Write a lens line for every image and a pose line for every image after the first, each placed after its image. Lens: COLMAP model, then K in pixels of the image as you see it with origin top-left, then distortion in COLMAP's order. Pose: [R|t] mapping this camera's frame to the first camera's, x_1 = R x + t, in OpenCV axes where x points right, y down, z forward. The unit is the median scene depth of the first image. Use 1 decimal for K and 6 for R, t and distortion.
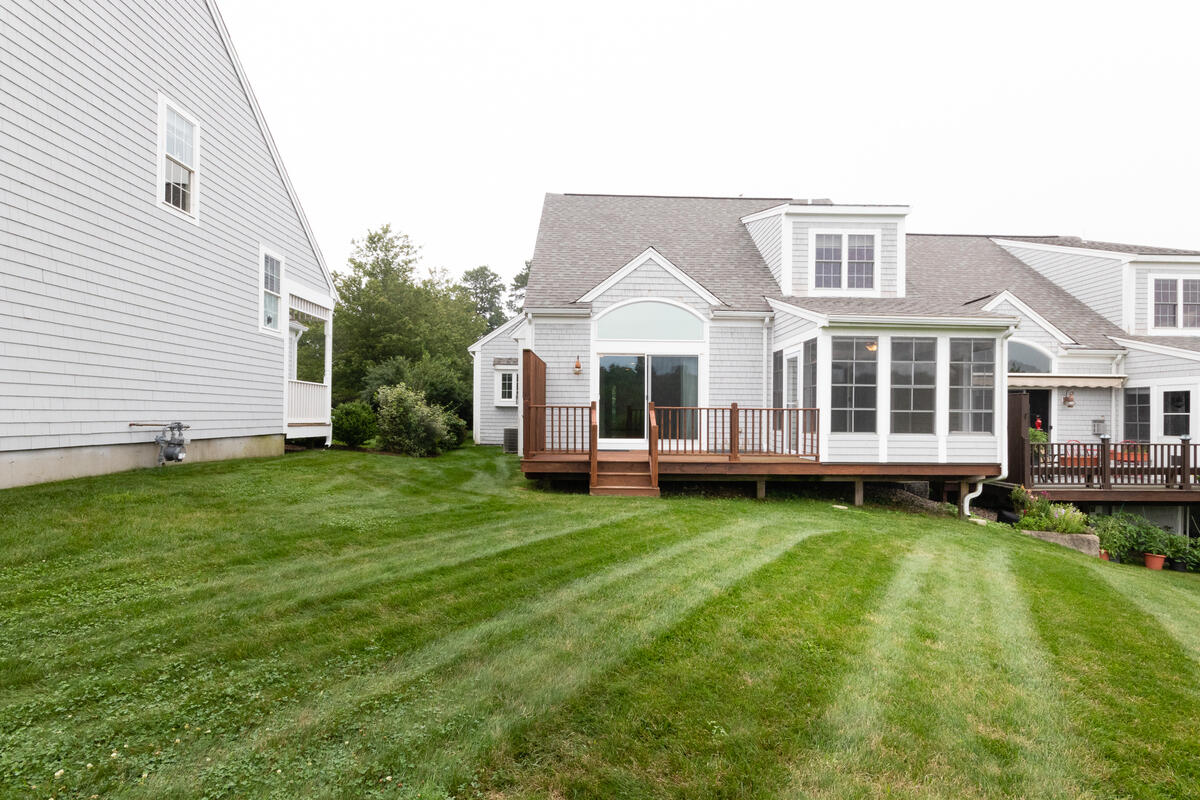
lens RADIAL K [[591.5, 0, 611.9], [0, 591.5, 411.4], [0, 0, 1]] dist [0.002641, 0.001148]
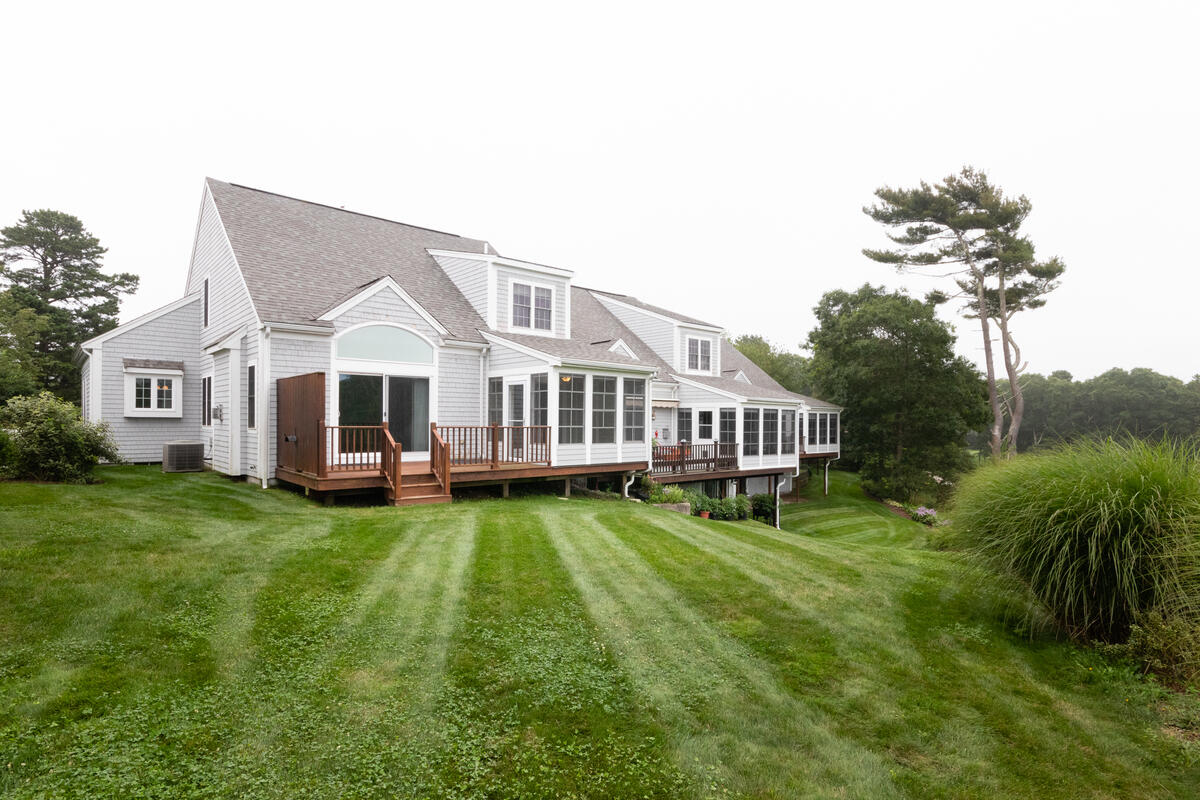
lens RADIAL K [[559.3, 0, 610.1], [0, 559.3, 417.8], [0, 0, 1]] dist [-0.004537, 0.000092]
pose [[0.788353, 0.003292, 0.615214, -0.239976], [-0.004836, 0.999988, 0.000846, -0.019351], [-0.615204, -0.003642, 0.788360, -0.058682]]
